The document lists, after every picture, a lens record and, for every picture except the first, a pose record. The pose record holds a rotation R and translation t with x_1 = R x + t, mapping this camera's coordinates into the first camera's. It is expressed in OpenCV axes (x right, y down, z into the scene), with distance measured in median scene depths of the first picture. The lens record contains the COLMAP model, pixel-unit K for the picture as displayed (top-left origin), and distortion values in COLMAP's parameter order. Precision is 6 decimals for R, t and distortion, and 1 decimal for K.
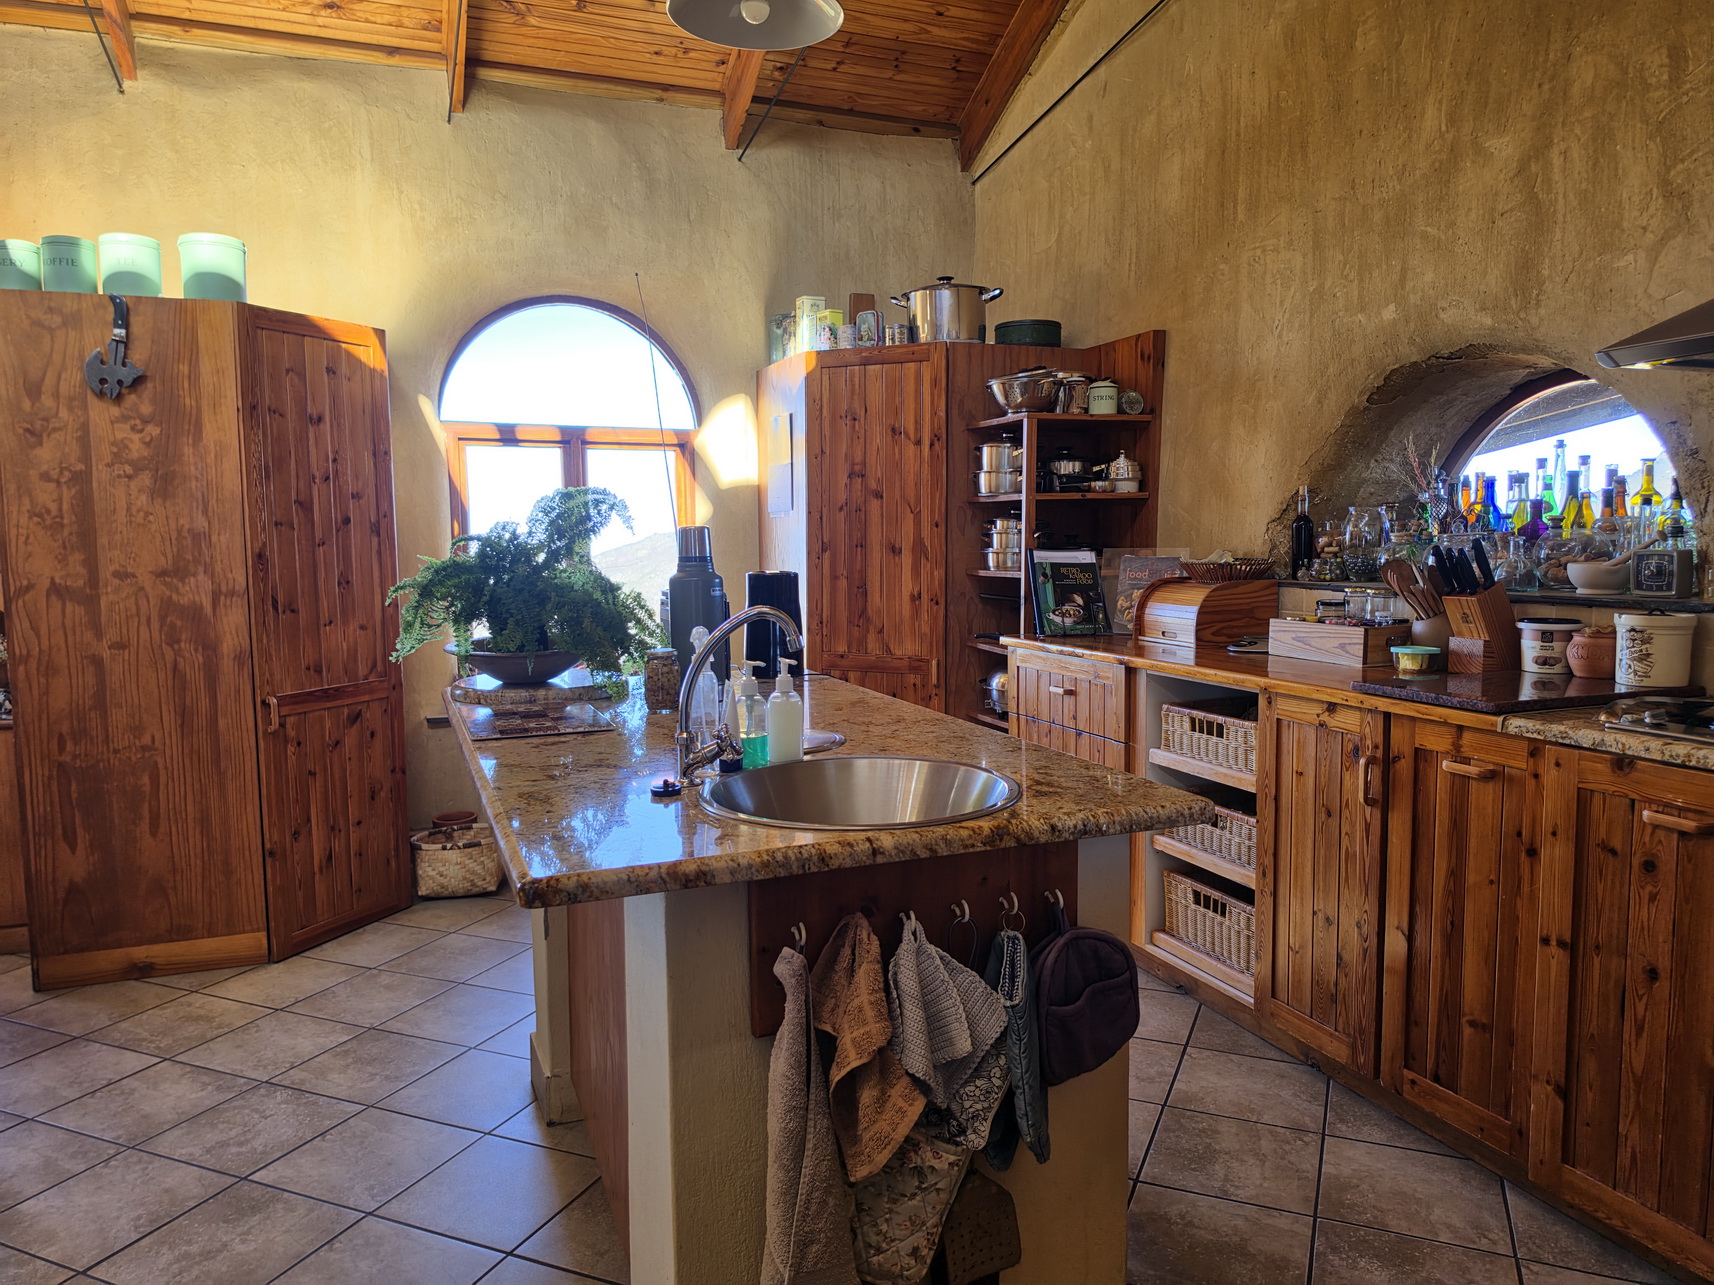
lens RADIAL K [[1184.2, 0, 857.0], [0, 1184.2, 642.5], [0, 0, 1]] dist [0.042980, -0.045324]
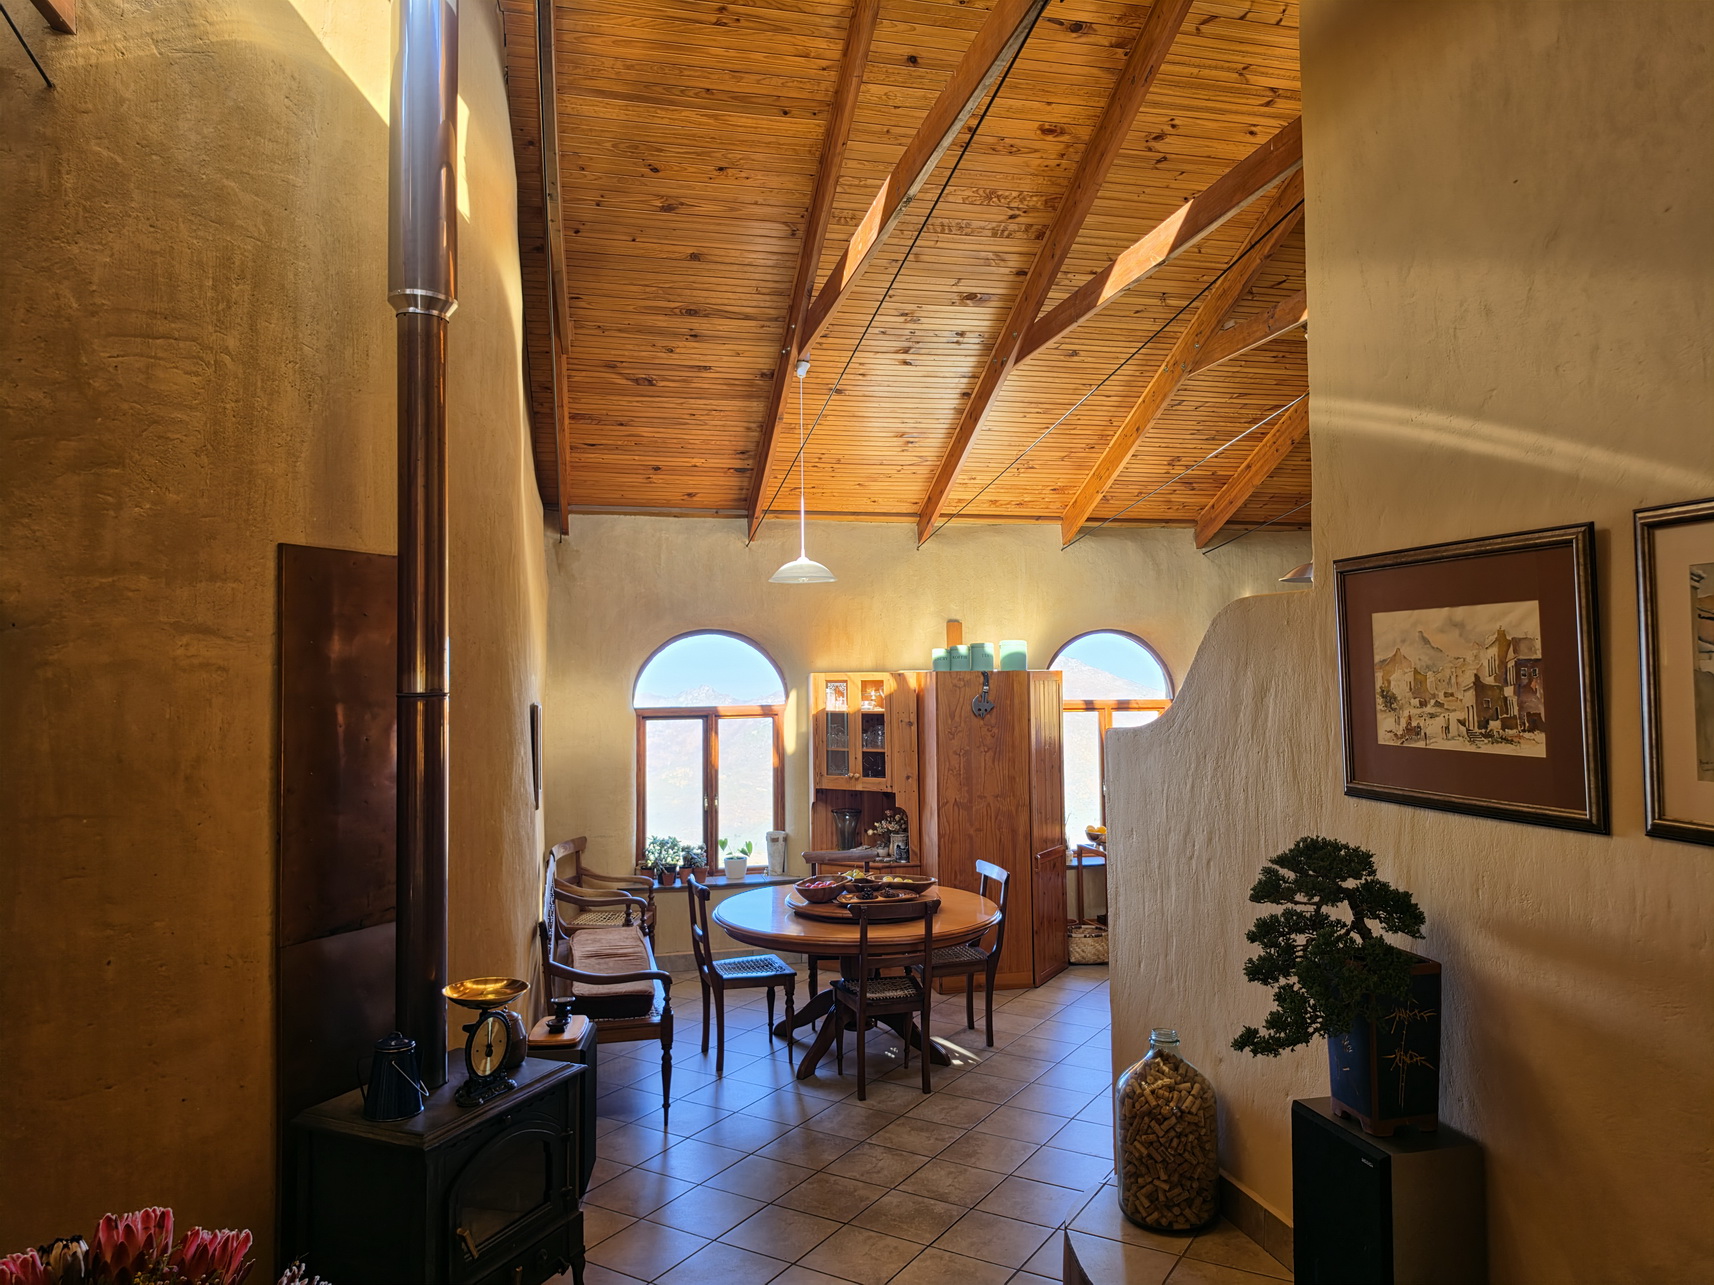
lens RADIAL K [[1184.2, 0, 857.0], [0, 1184.2, 642.5], [0, 0, 1]] dist [0.042980, -0.045324]
pose [[0.989836, -0.005300, -0.142118, -0.513501], [-0.012744, 0.991979, -0.125757, -0.059114], [0.141644, 0.126290, 0.981829, -1.153323]]
